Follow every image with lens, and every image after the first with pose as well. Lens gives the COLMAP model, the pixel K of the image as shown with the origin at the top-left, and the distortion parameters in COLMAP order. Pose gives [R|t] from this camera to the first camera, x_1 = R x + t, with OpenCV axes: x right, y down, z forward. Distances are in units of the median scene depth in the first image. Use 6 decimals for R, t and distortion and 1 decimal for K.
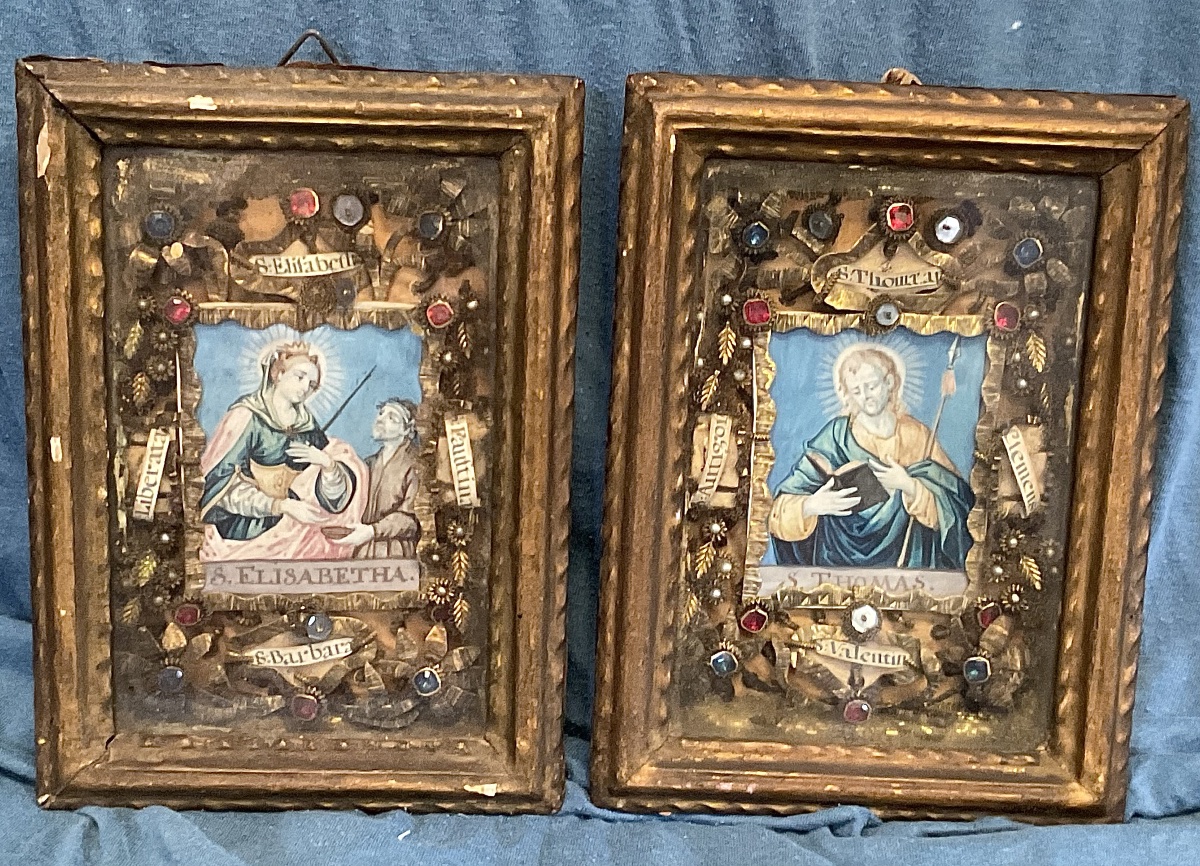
lens RADIAL K [[2140.1, 0, 530.0], [0, 2140.1, 434.9], [0, 0, 1]] dist [0.048740, 0.056993]
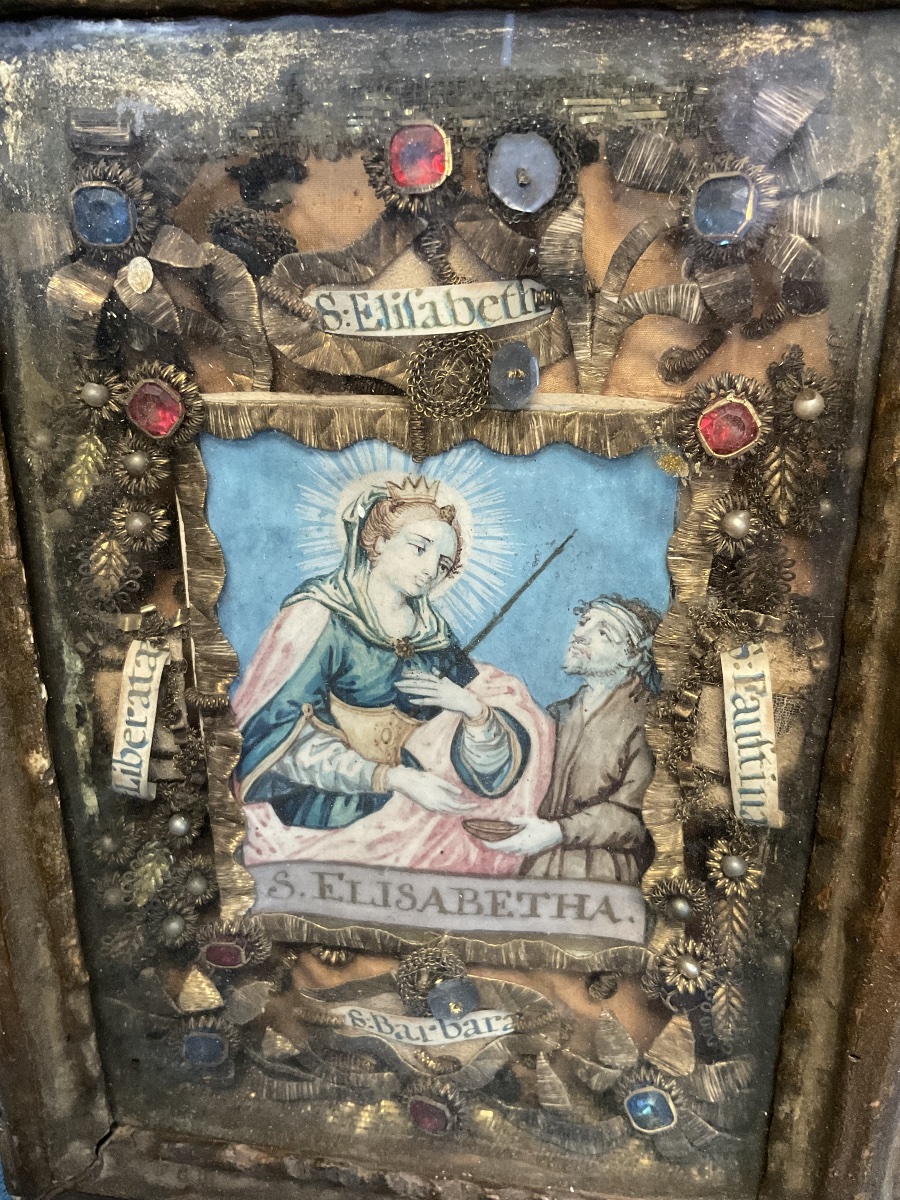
lens RADIAL K [[1096.7, 0, 450.0], [0, 1096.7, 600.0], [0, 0, 1]] dist [0.129447, -0.305686]
pose [[0.981248, 0.049422, -0.186307, -0.053085], [-0.018203, 0.986010, 0.165688, -0.057127], [0.191890, -0.159190, 0.968420, 0.755516]]
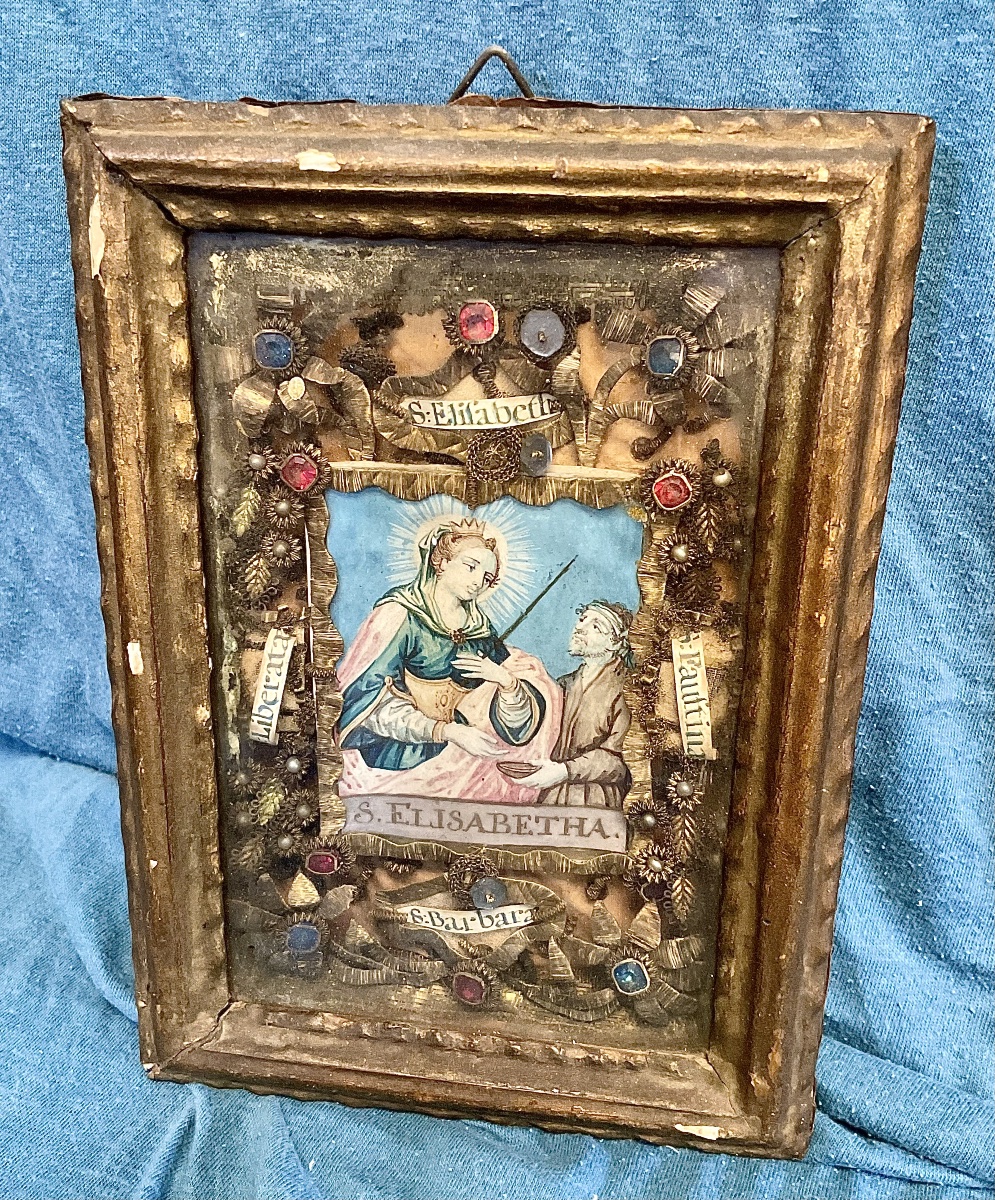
lens RADIAL K [[1227.3, 0, 482.8], [0, 1227.3, 579.4], [0, 0, 1]] dist [0.127157, -0.307932]
pose [[0.982456, 0.051598, -0.179212, -0.029148], [-0.032235, 0.993483, 0.109326, -0.068182], [0.183685, -0.101631, 0.977717, 0.595550]]
